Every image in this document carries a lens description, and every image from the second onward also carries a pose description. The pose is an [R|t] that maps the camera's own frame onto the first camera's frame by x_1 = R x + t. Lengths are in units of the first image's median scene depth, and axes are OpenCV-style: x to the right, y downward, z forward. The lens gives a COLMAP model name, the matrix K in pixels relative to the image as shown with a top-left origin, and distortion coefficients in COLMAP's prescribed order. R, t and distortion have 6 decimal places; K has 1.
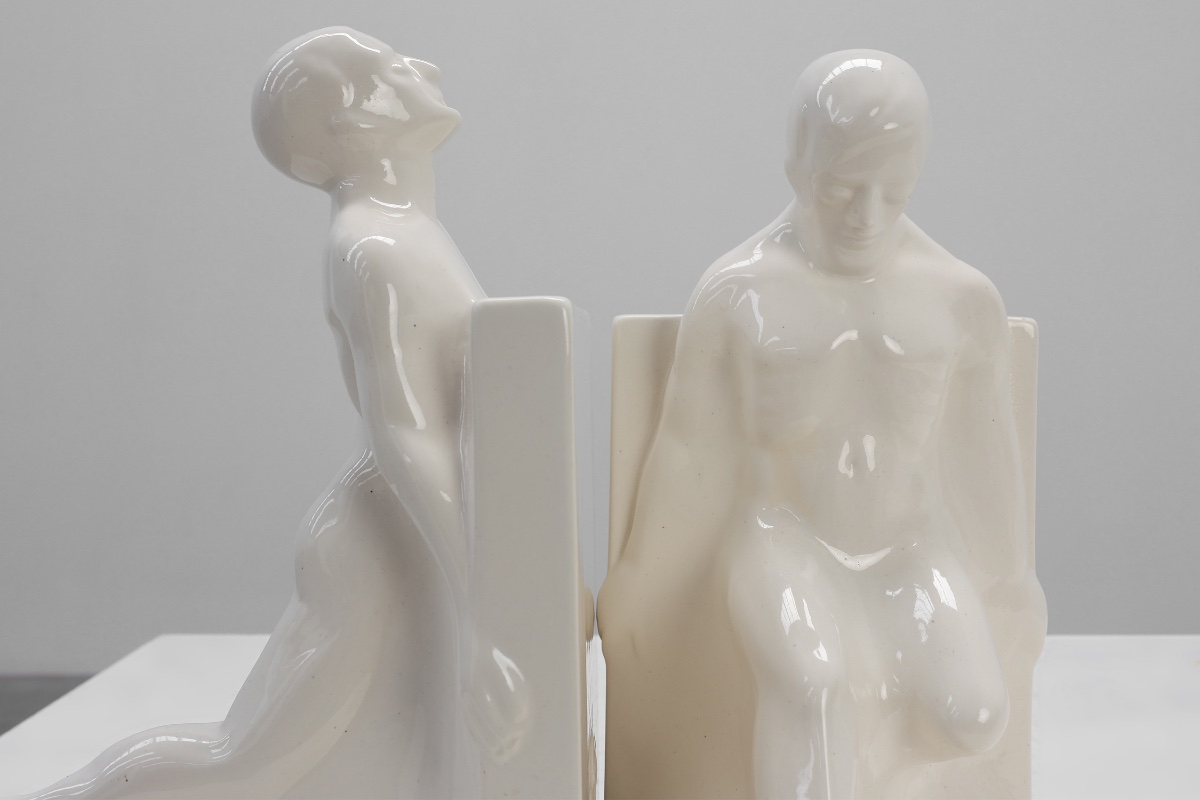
lens RADIAL K [[1139.7, 0, 600.0], [0, 1139.7, 400.0], [0, 0, 1]] dist [-0.216403, 0.000295]
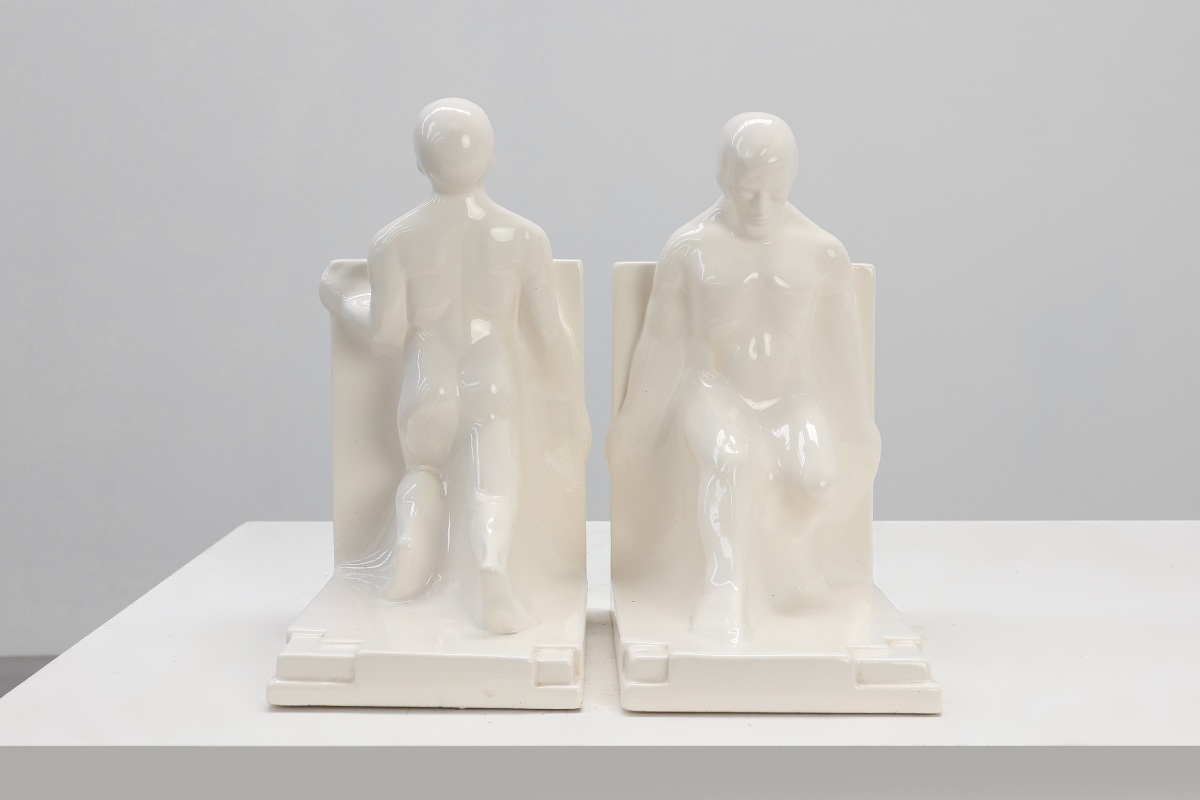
lens RADIAL K [[1139.7, 0, 600.0], [0, 1139.7, 400.0], [0, 0, 1]] dist [-0.216403, 0.000295]
pose [[0.999777, -0.004108, 0.020718, -0.051668], [0.002915, 0.998351, 0.057325, 0.033624], [-0.020919, -0.057252, 0.998141, -0.743242]]
